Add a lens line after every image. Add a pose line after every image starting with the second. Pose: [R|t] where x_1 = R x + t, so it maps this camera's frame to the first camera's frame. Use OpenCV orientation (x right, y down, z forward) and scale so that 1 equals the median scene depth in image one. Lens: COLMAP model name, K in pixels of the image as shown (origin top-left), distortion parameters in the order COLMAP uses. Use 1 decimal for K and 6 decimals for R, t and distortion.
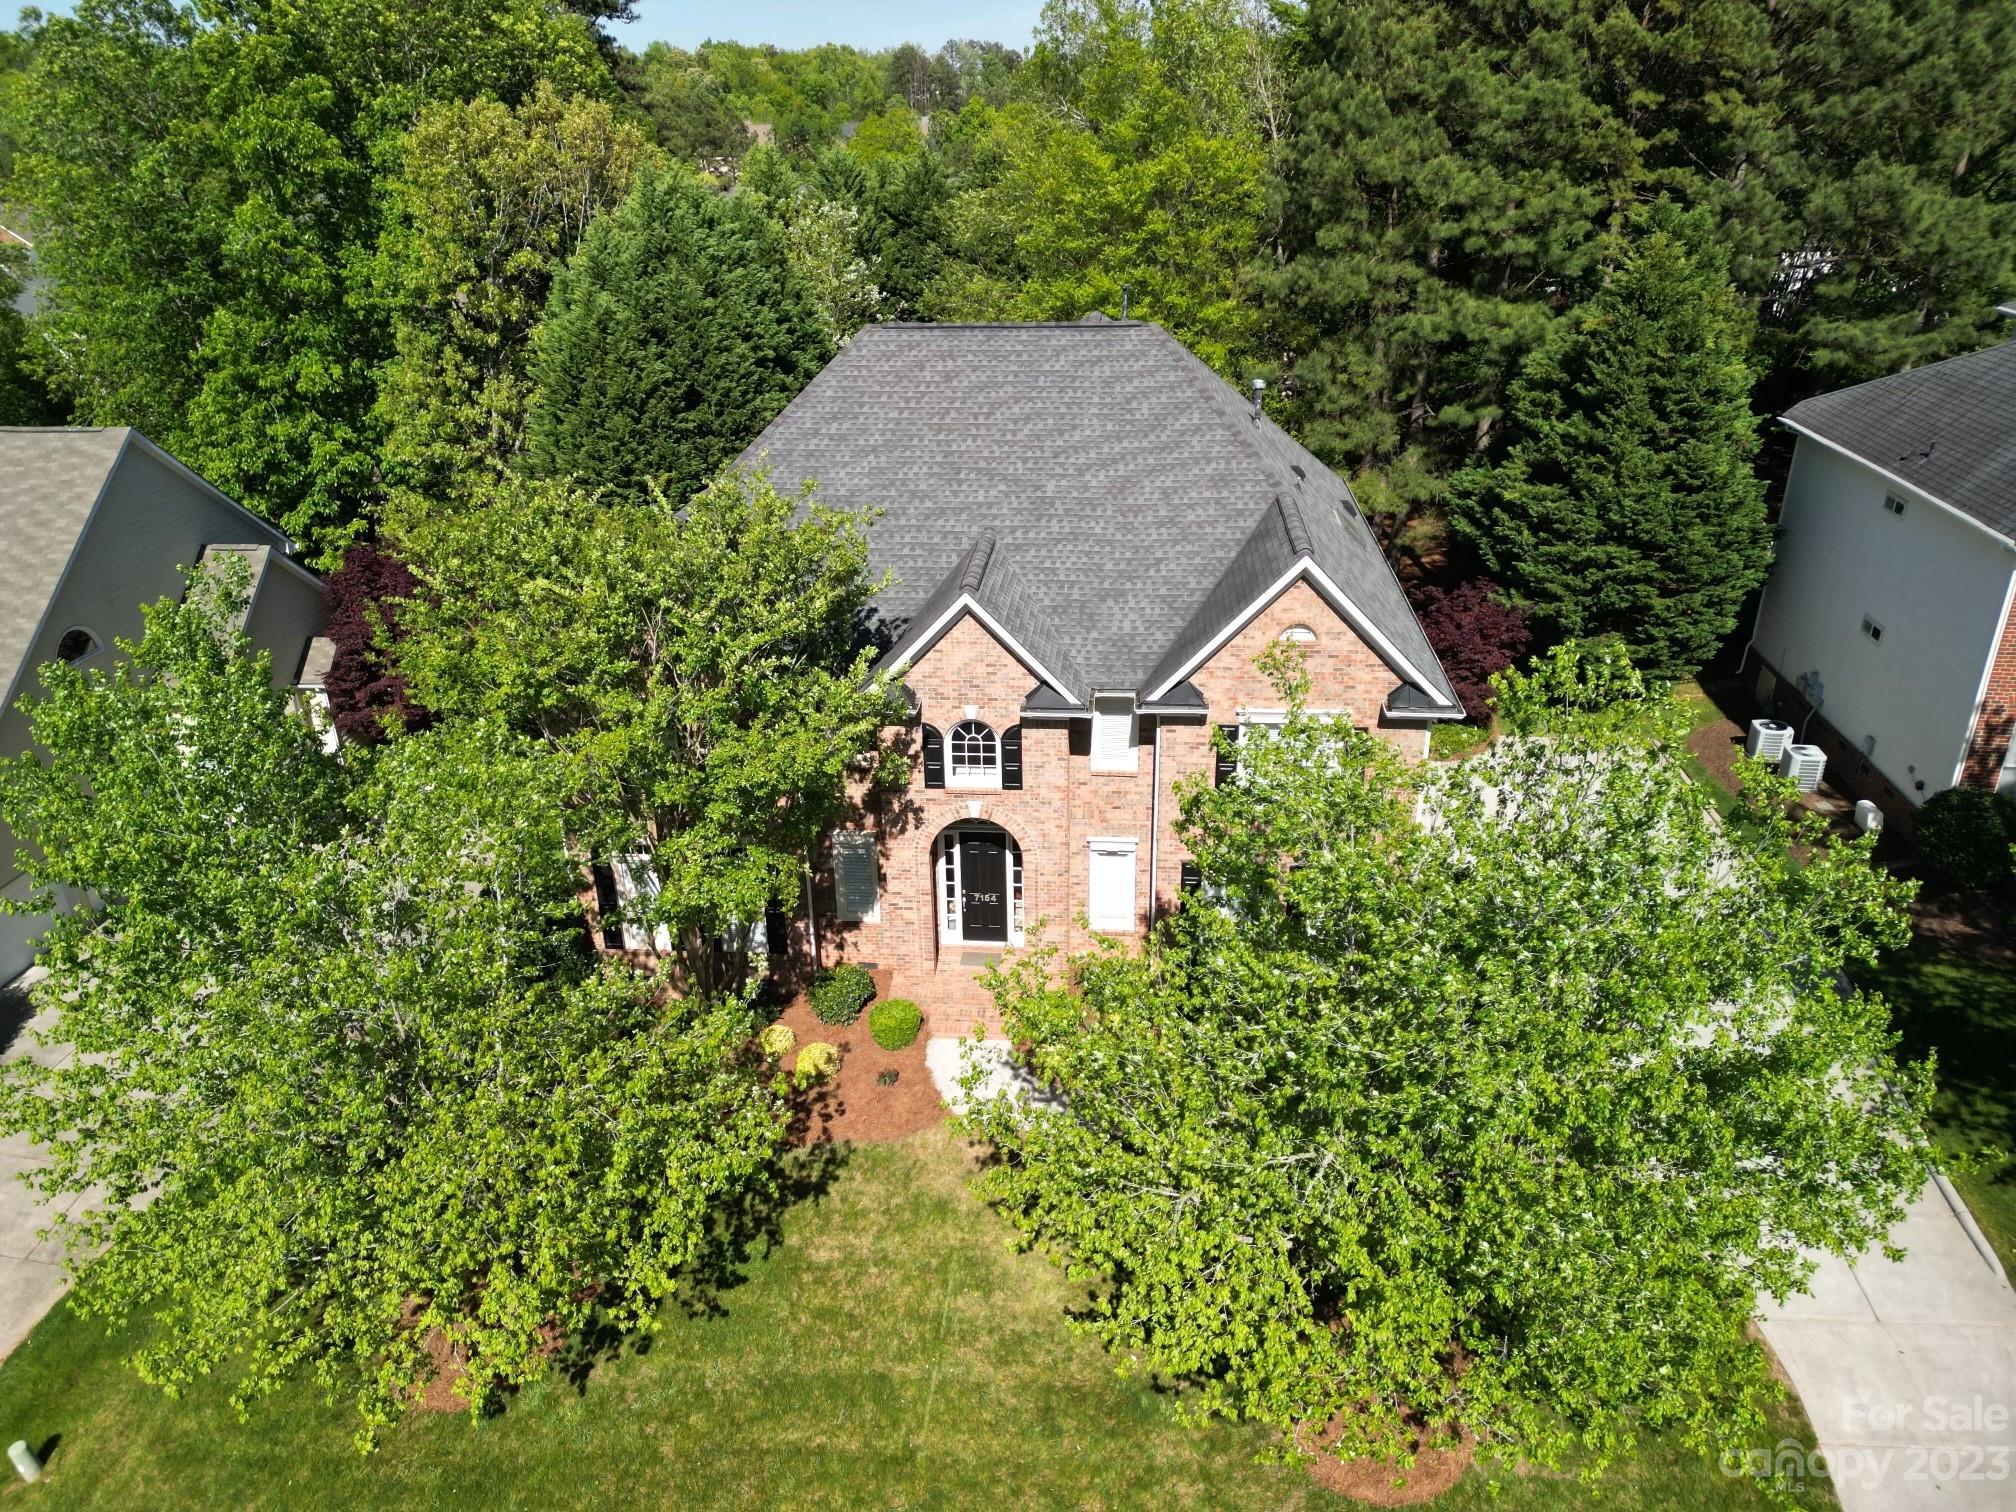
lens RADIAL K [[1402.3, 0, 1020.1], [0, 1402.3, 753.3], [0, 0, 1]] dist [0.000414, -0.000680]
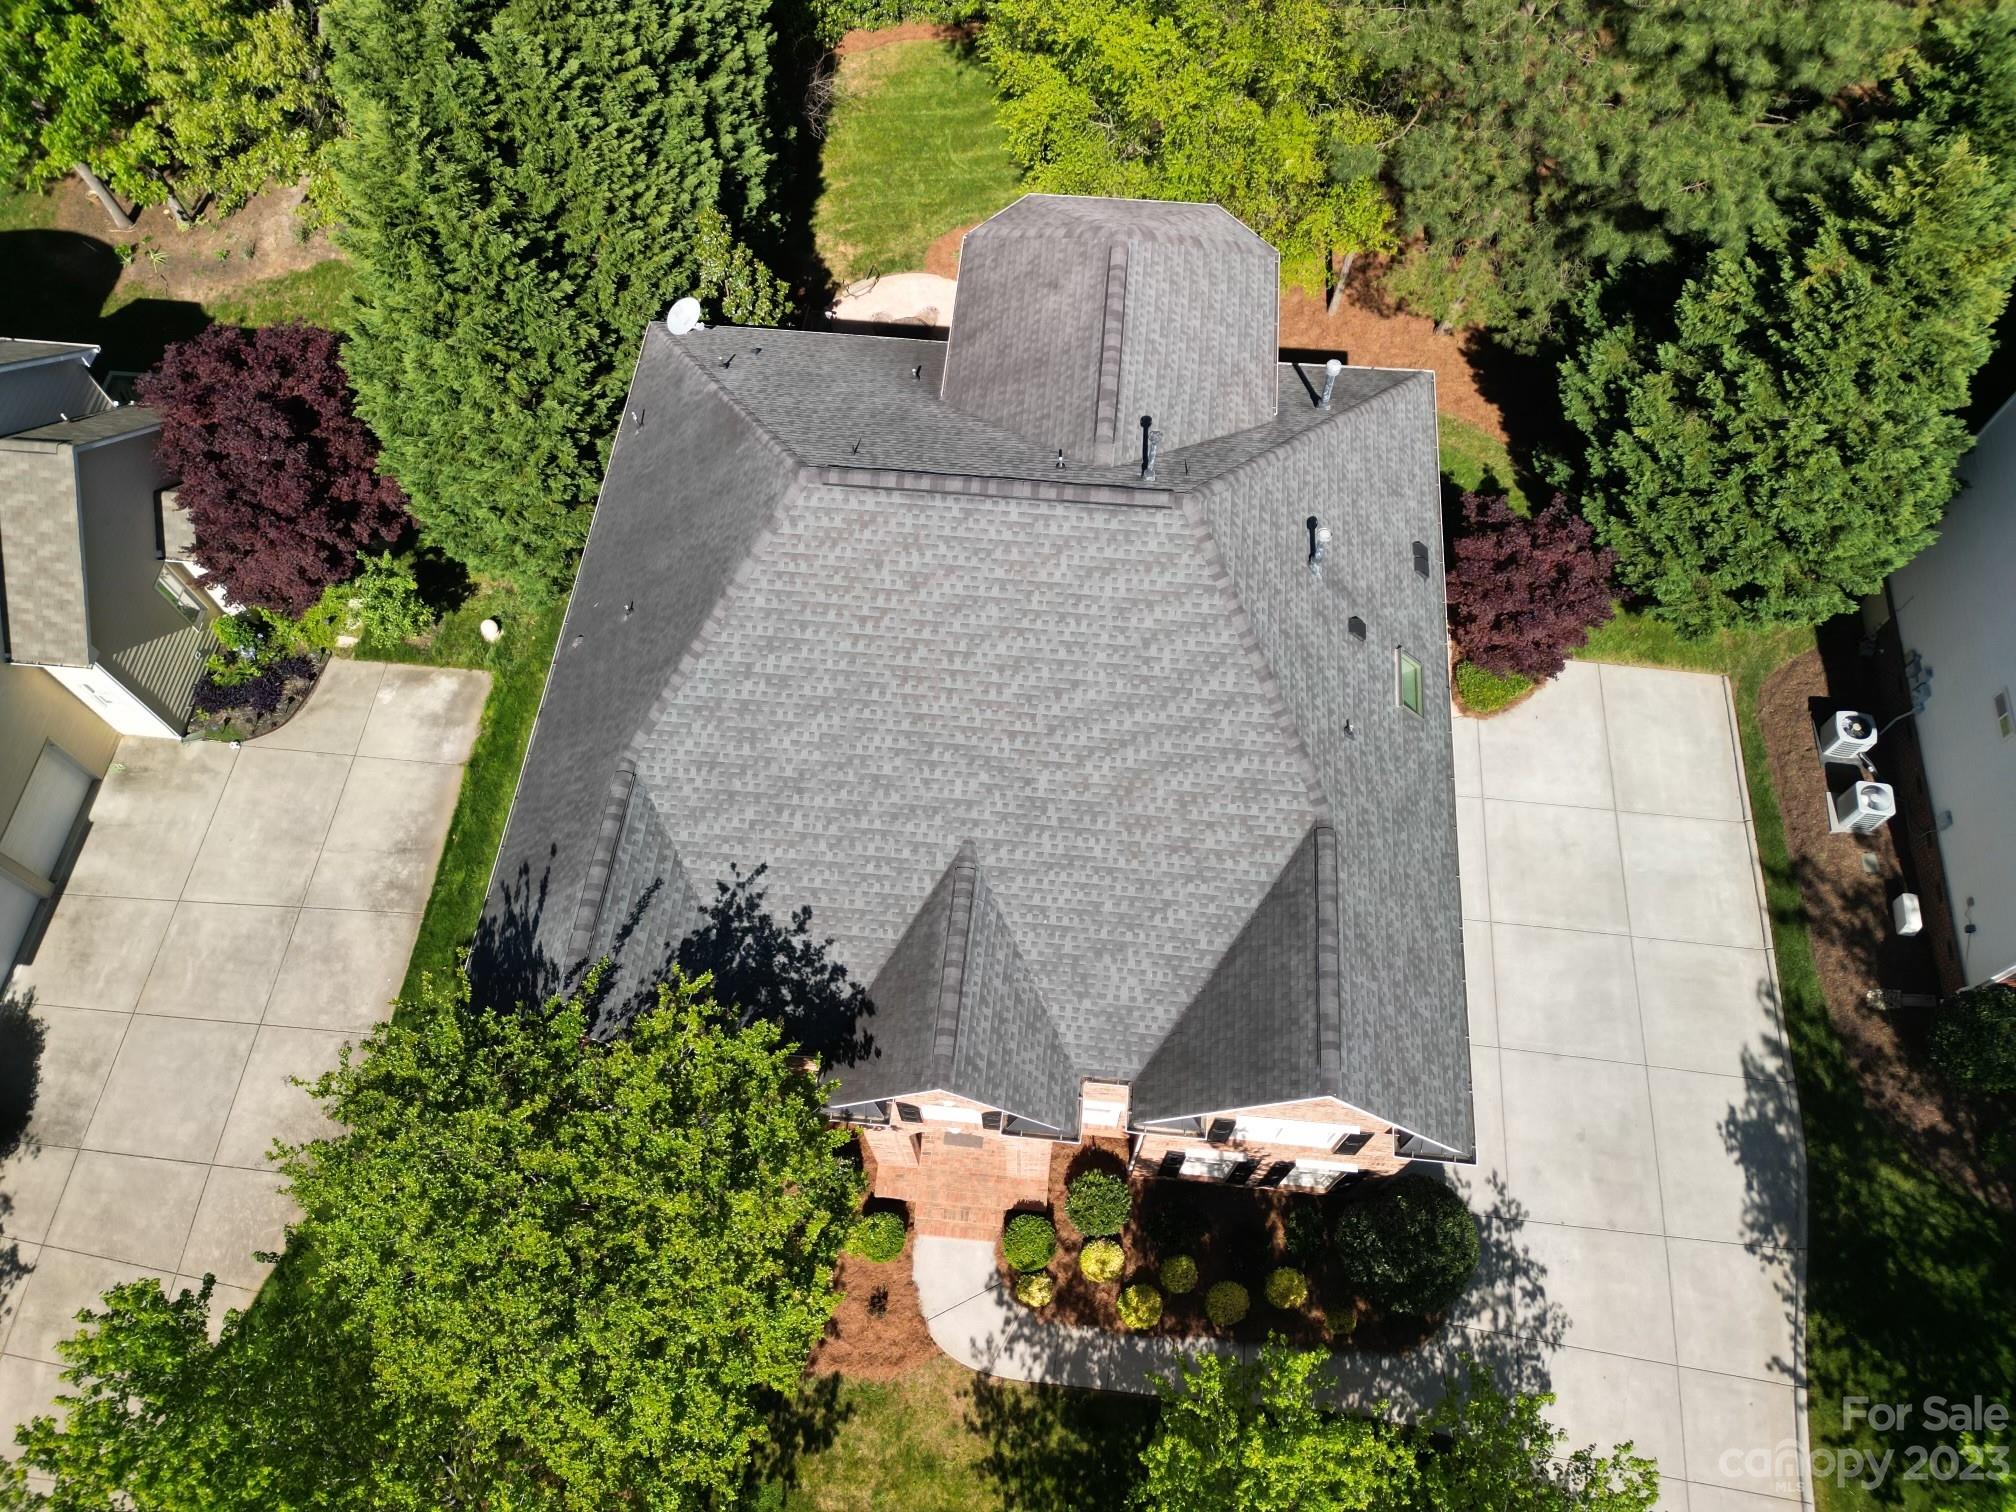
lens RADIAL K [[1402.3, 0, 994.9], [0, 1402.3, 754.9], [0, 0, 1]] dist [0.000414, -0.000680]
pose [[0.999960, 0.008695, 0.002084, -0.008233], [-0.008179, 0.795454, 0.605959, -0.692316], [0.003611, -0.605952, 0.795493, 0.352681]]
